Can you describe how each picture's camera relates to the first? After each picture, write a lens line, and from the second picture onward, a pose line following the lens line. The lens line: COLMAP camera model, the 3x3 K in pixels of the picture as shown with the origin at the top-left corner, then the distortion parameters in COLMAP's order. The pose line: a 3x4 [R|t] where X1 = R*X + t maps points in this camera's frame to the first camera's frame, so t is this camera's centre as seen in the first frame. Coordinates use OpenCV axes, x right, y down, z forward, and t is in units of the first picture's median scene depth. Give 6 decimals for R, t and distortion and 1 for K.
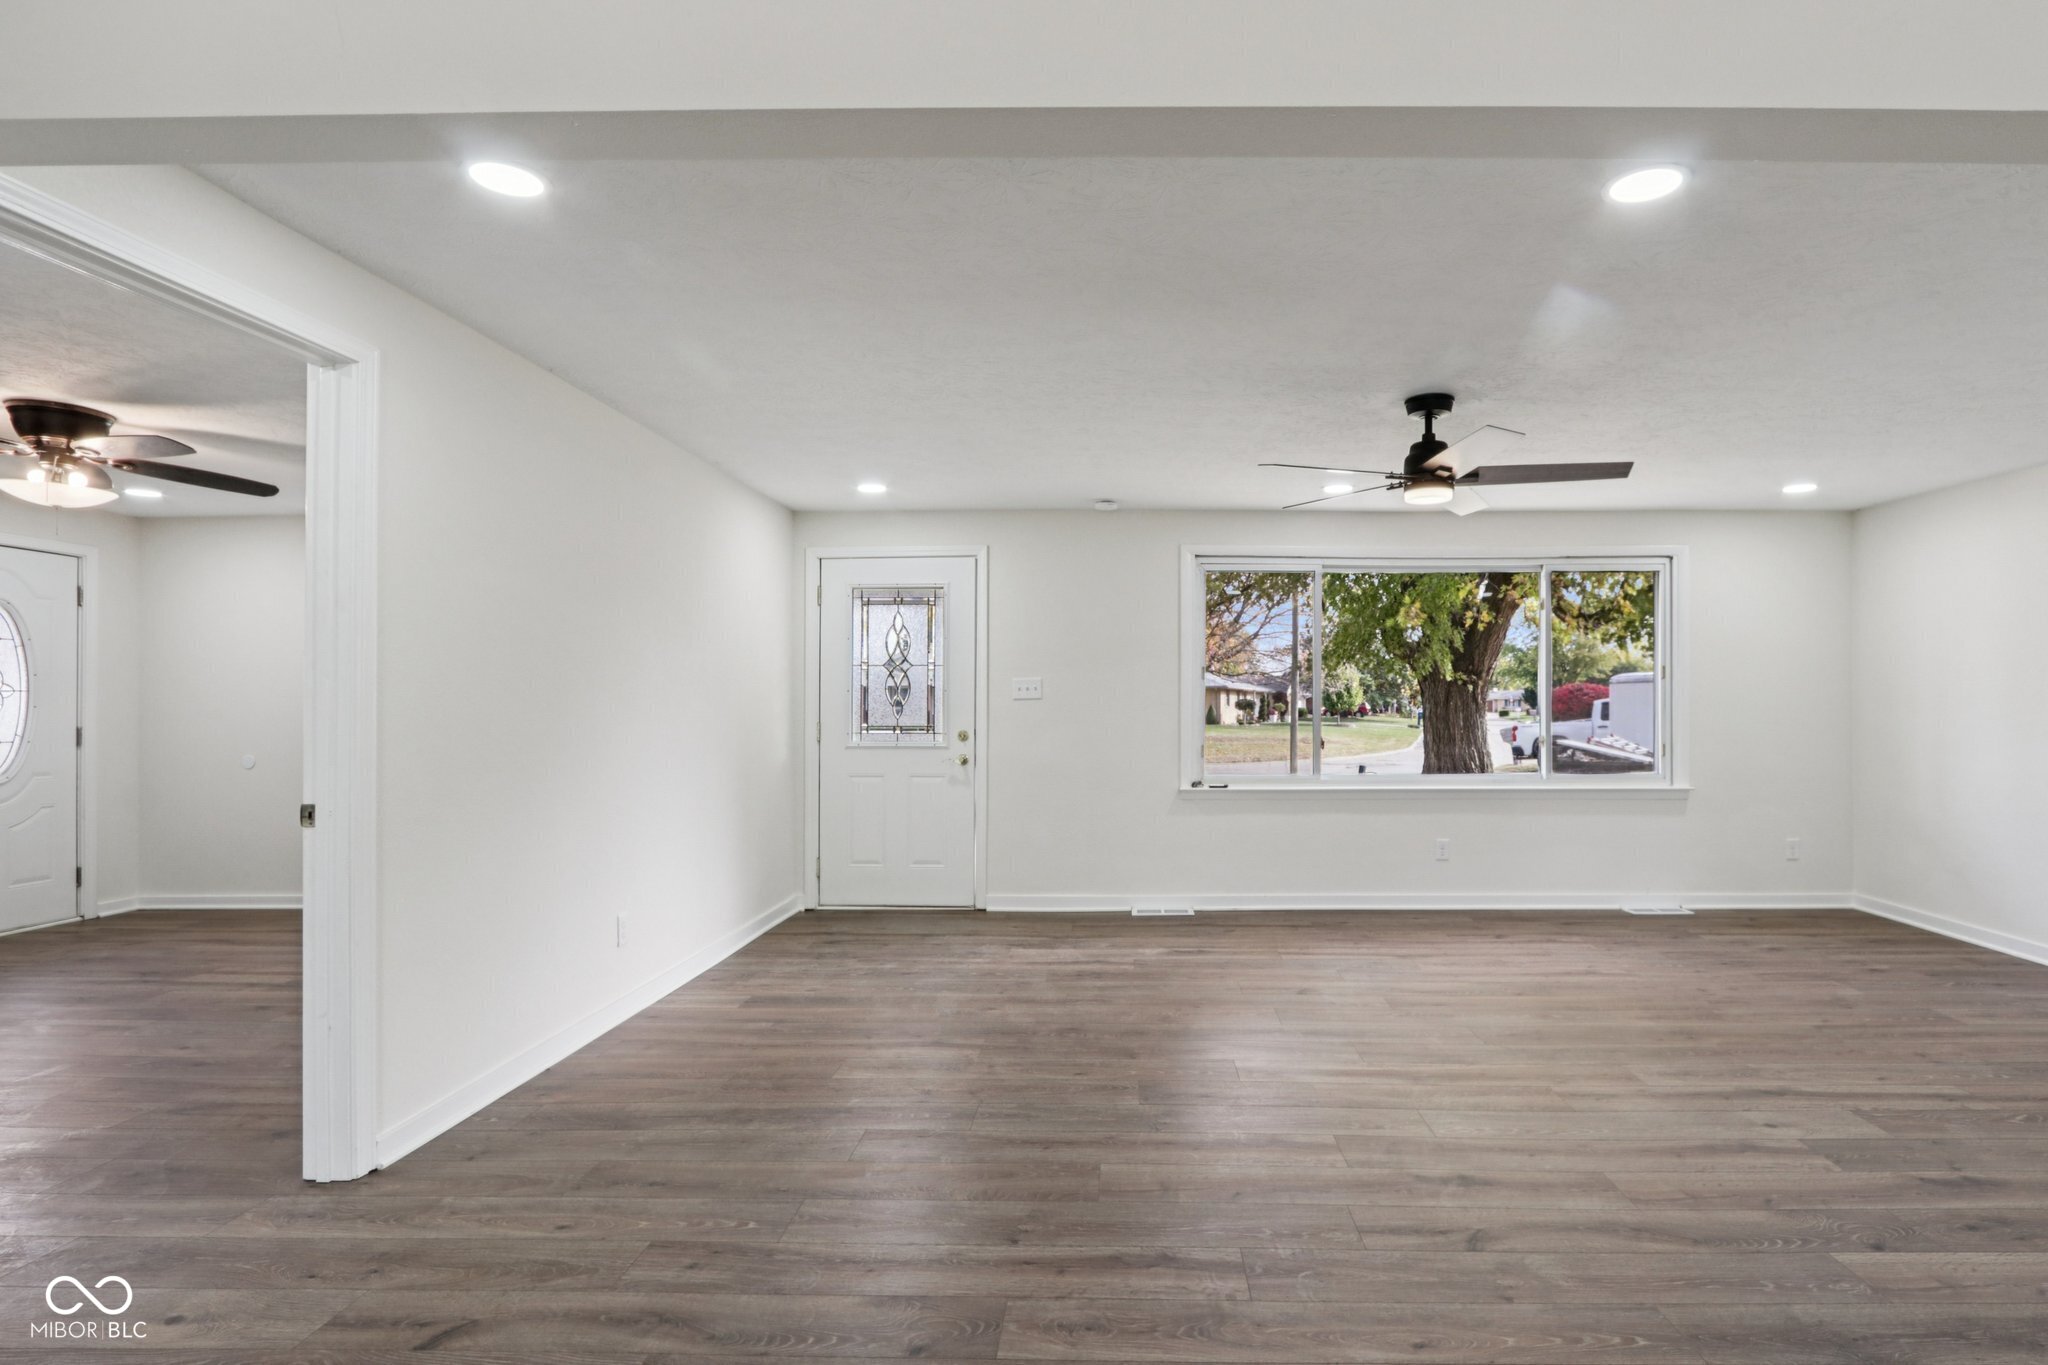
lens RADIAL K [[1001.9, 0, 1120.0], [0, 1001.9, 699.8], [0, 0, 1]] dist [-0.027623, 0.011252]
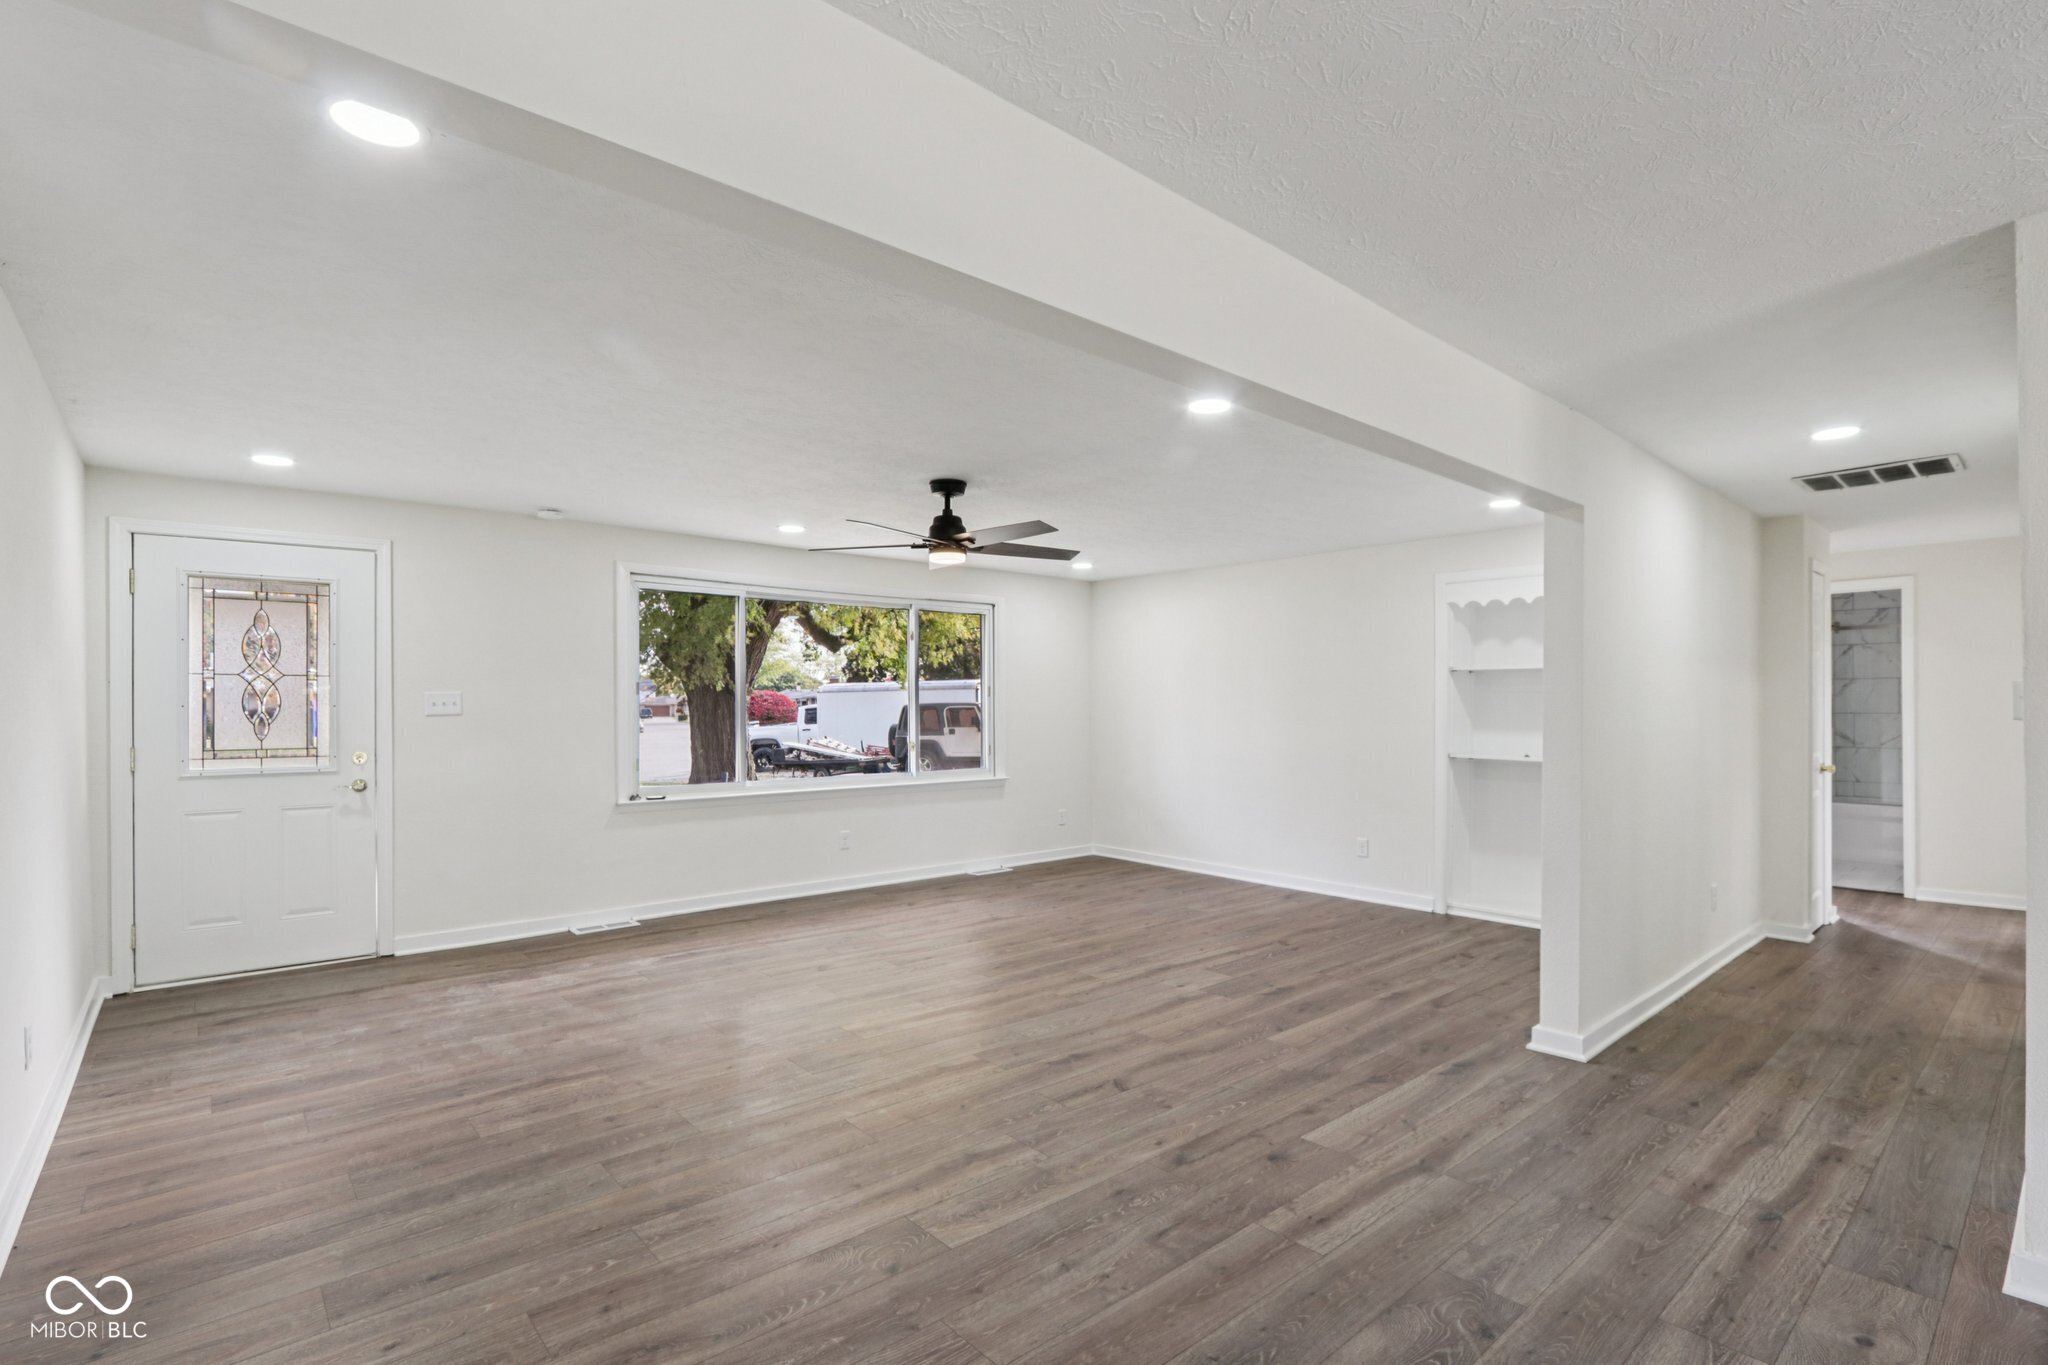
lens RADIAL K [[959.1, 0, 1024.1], [0, 959.1, 709.2], [0, 0, 1]] dist [-0.015587, 0.000664]
pose [[0.749659, -0.002599, 0.661819, -0.366398], [-0.000734, 0.999988, 0.004759, -0.014269], [-0.661823, -0.004054, 0.749649, 0.010102]]
